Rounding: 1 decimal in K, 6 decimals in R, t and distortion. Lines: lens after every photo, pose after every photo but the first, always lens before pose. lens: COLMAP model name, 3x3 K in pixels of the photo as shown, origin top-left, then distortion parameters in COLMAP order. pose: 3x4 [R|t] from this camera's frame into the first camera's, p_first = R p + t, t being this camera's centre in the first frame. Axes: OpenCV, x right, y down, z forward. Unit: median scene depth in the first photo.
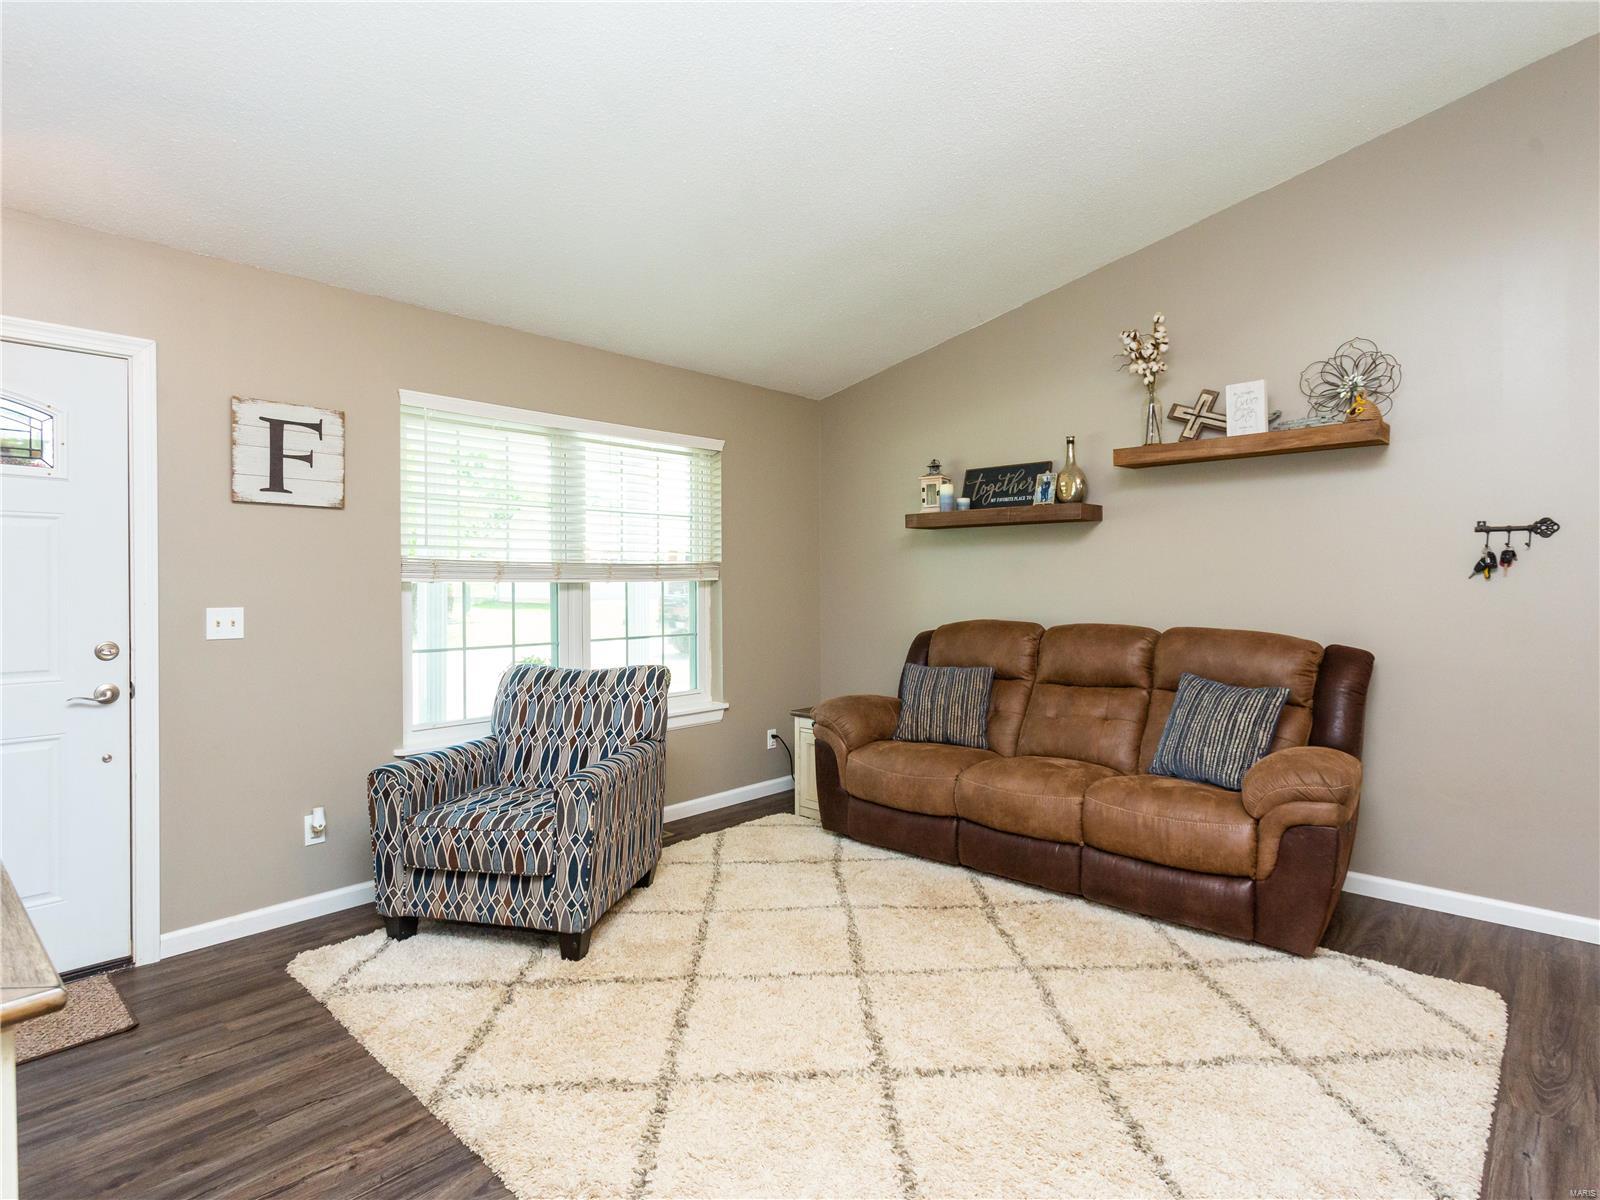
lens RADIAL K [[841.8, 0, 795.7], [0, 841.8, 590.0], [0, 0, 1]] dist [-0.001128, 0.005554]
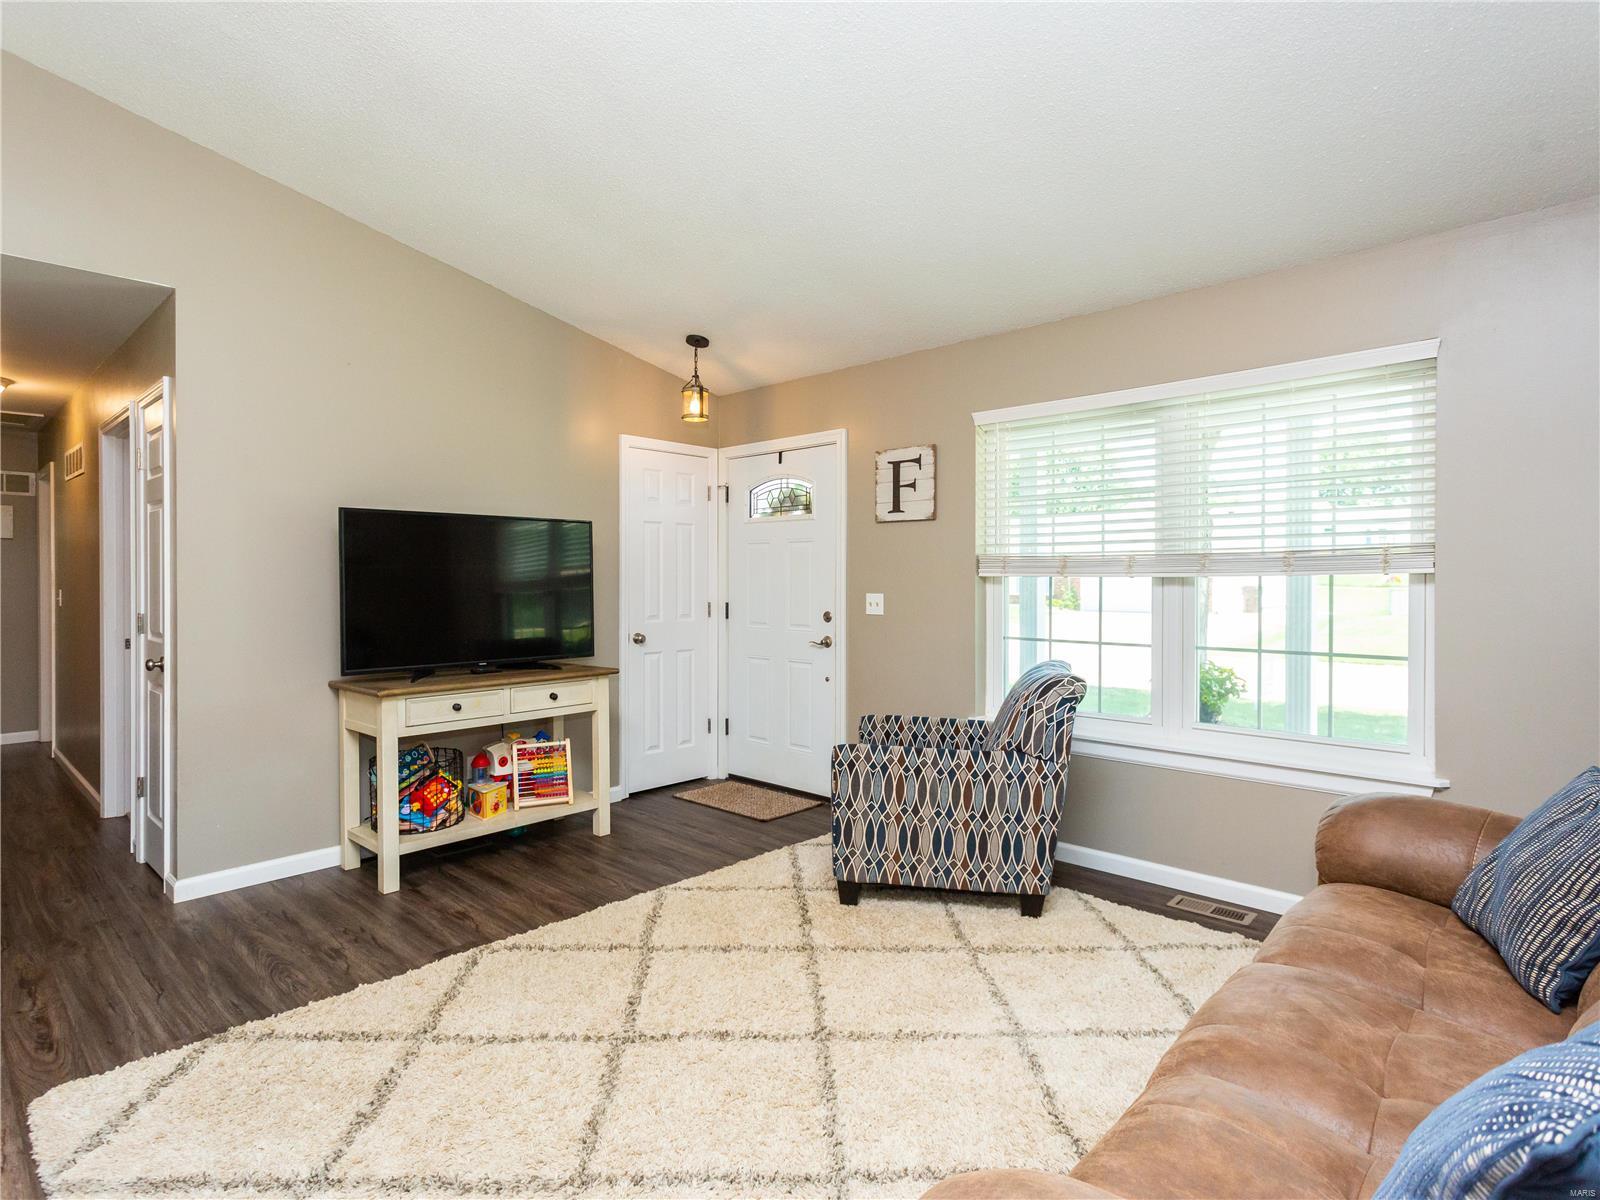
lens RADIAL K [[841.8, 0, 785.3], [0, 841.8, 591.6], [0, 0, 1]] dist [-0.001128, 0.005554]
pose [[-0.020883, 0.018401, -0.999613, 0.732120], [-0.008926, 0.999787, 0.018590, -0.008169], [0.999742, 0.009311, -0.020715, 0.774753]]
